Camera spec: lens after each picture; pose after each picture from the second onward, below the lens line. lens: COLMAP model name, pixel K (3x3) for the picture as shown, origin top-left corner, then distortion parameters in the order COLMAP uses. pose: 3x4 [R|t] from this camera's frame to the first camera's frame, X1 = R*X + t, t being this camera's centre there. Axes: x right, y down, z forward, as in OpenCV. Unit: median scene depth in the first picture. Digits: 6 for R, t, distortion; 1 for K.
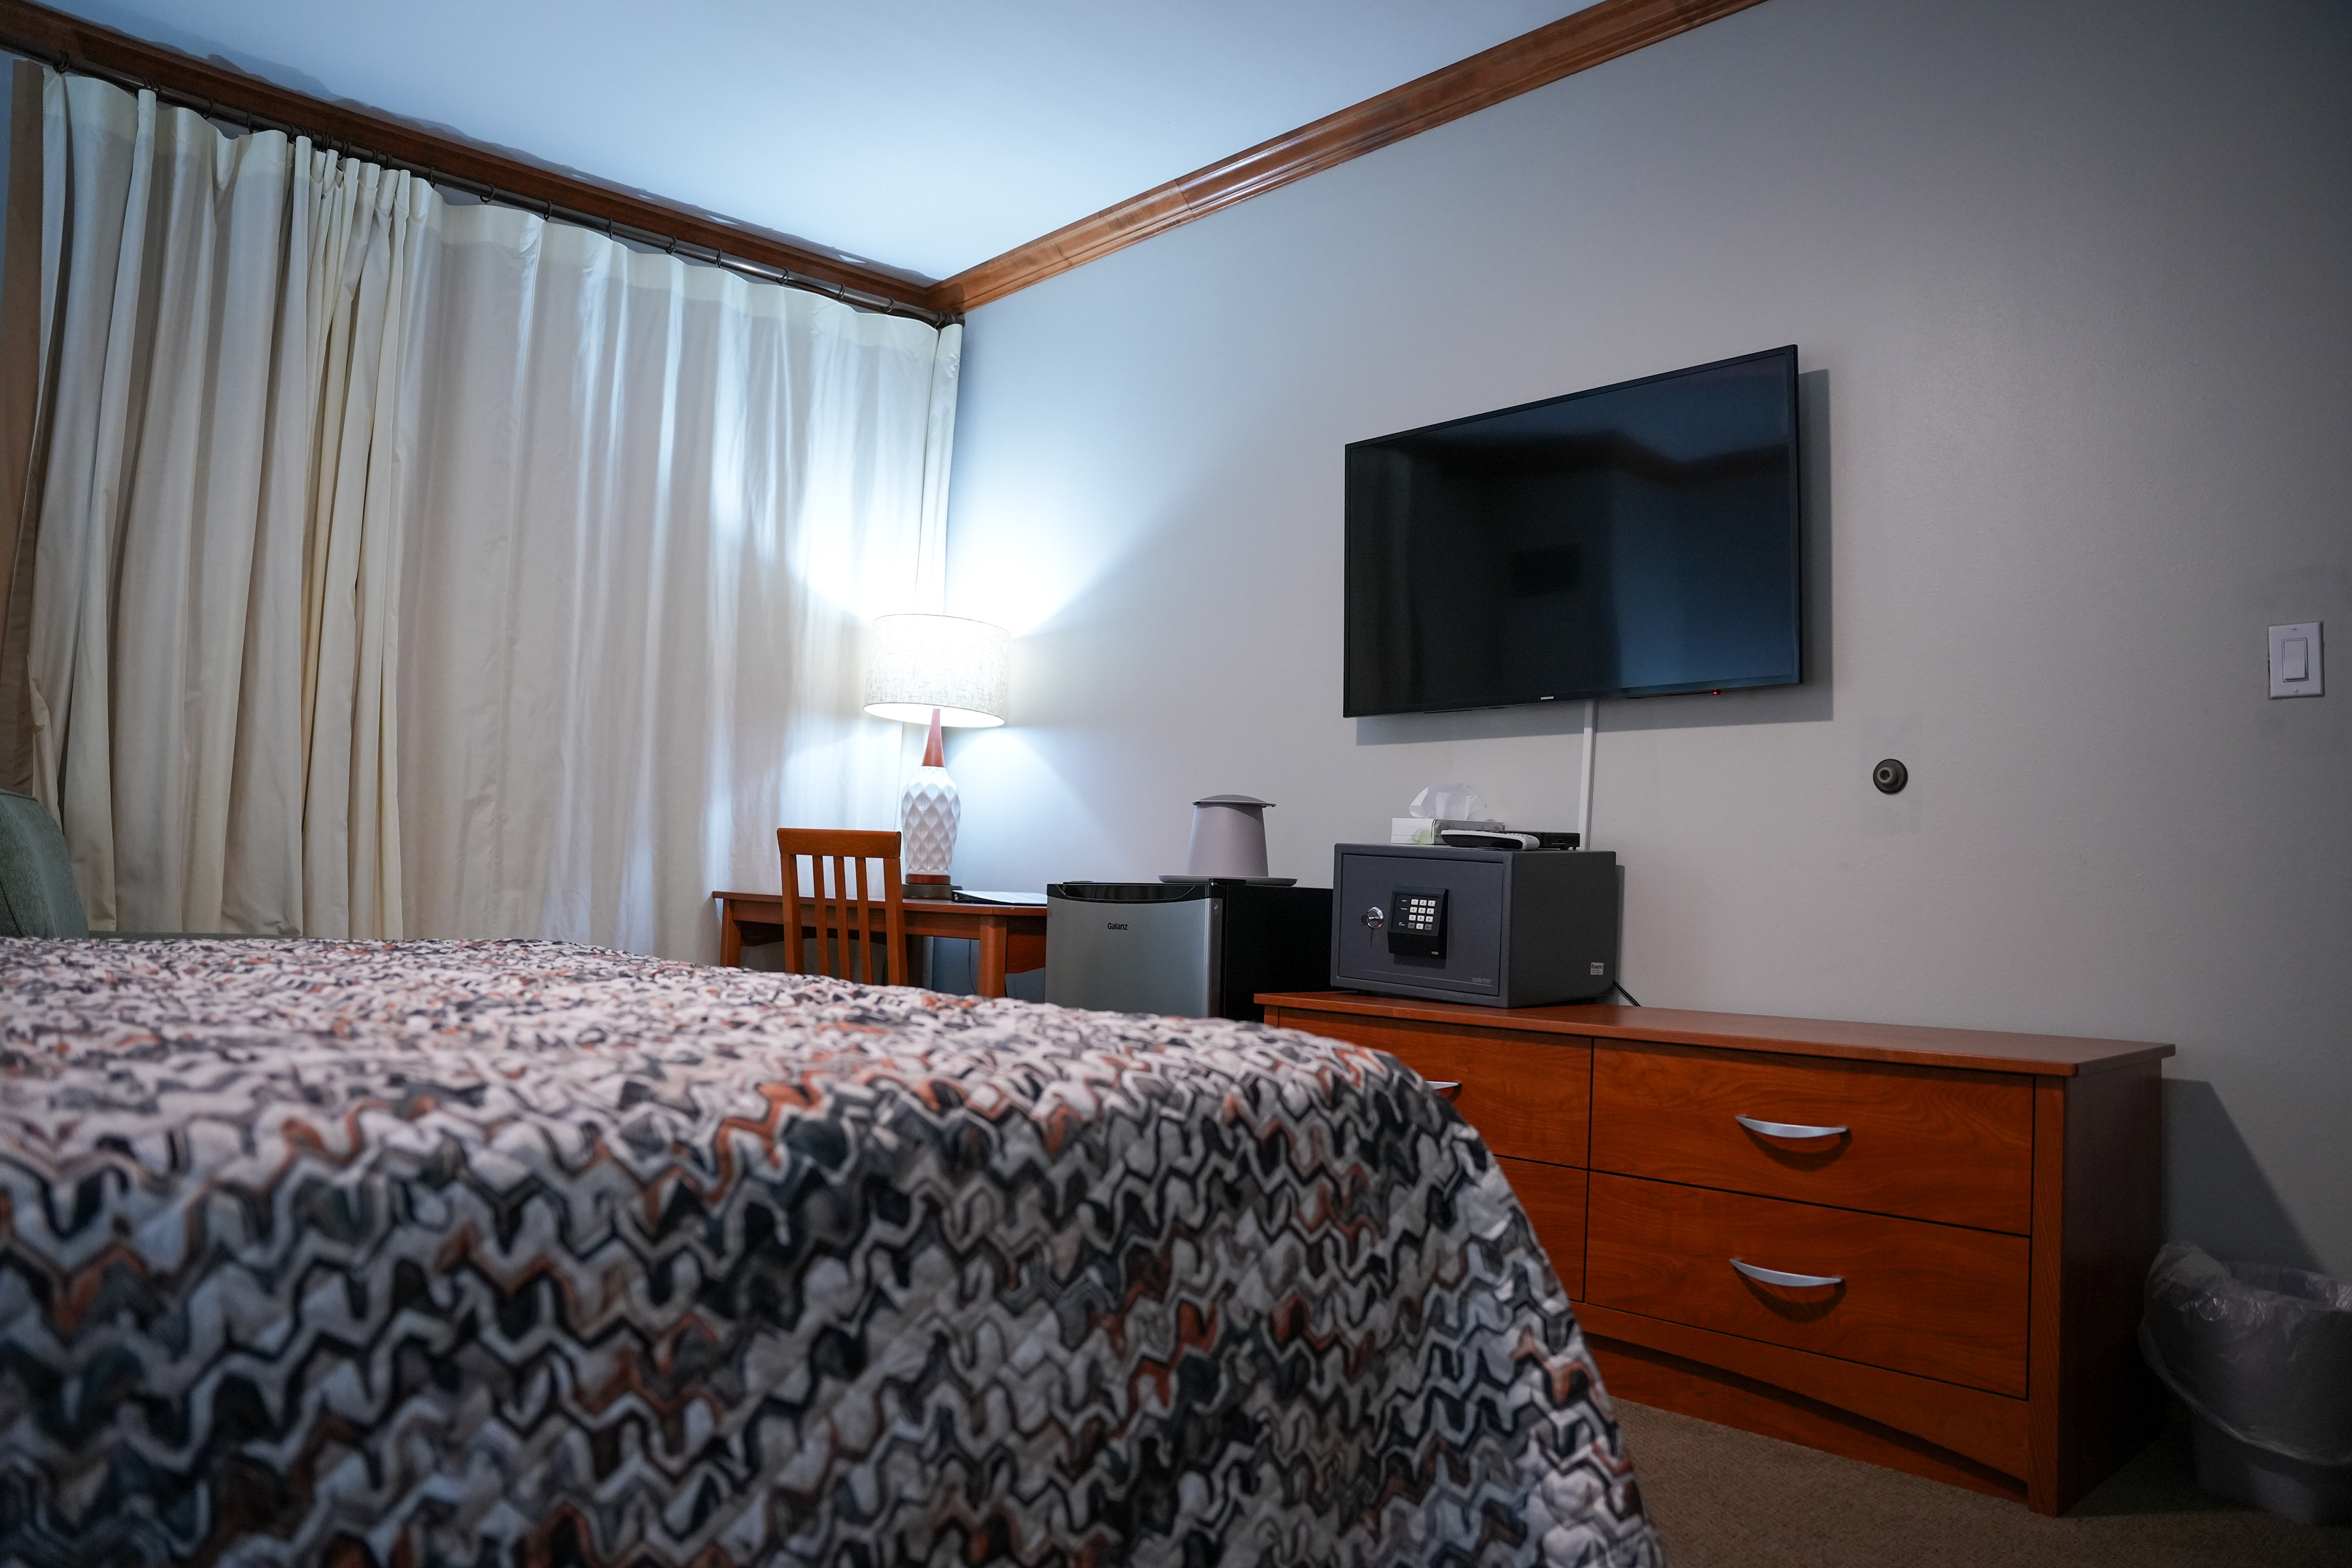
lens RADIAL K [[1599.1, 0, 1178.6], [0, 1599.1, 785.4], [0, 0, 1]] dist [-0.089067, 0.017280]
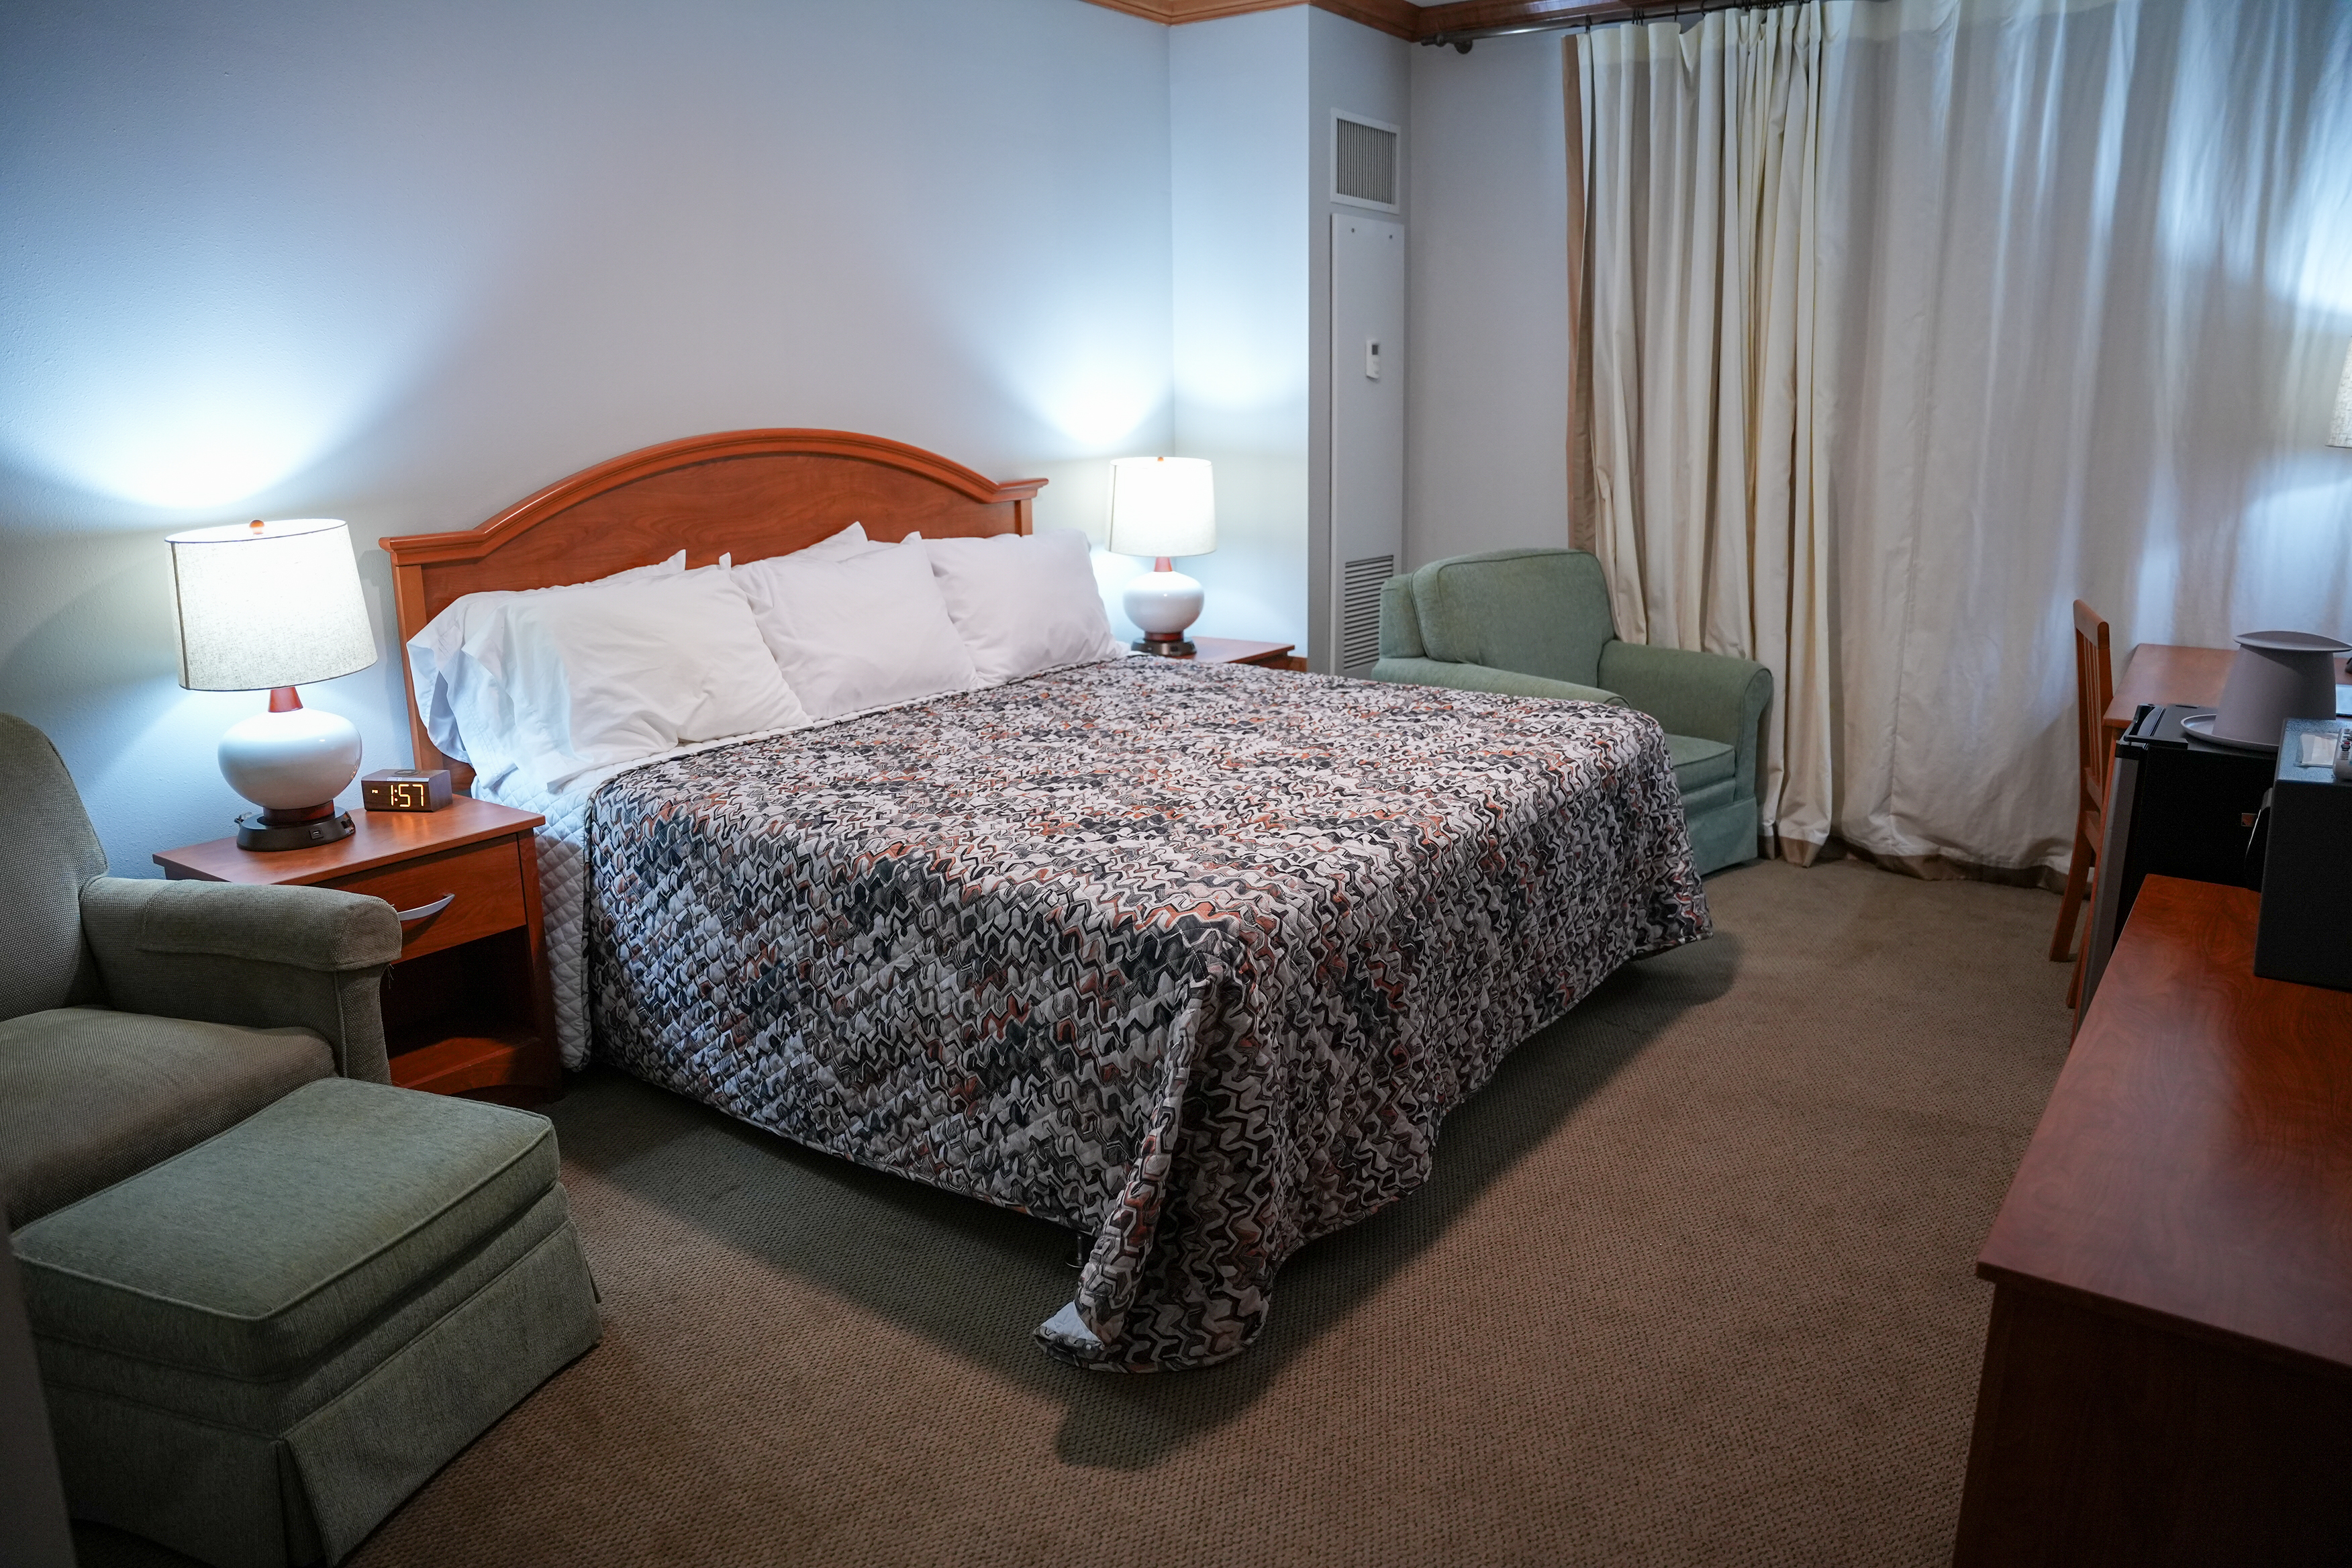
lens RADIAL K [[1599.1, 0, 1174.6], [0, 1599.1, 789.2], [0, 0, 1]] dist [-0.089067, 0.017280]
pose [[0.163202, 0.200452, -0.966015, 2.028982], [0.080223, 0.973204, 0.215497, -0.366281], [0.983326, -0.112666, 0.142748, 0.982502]]
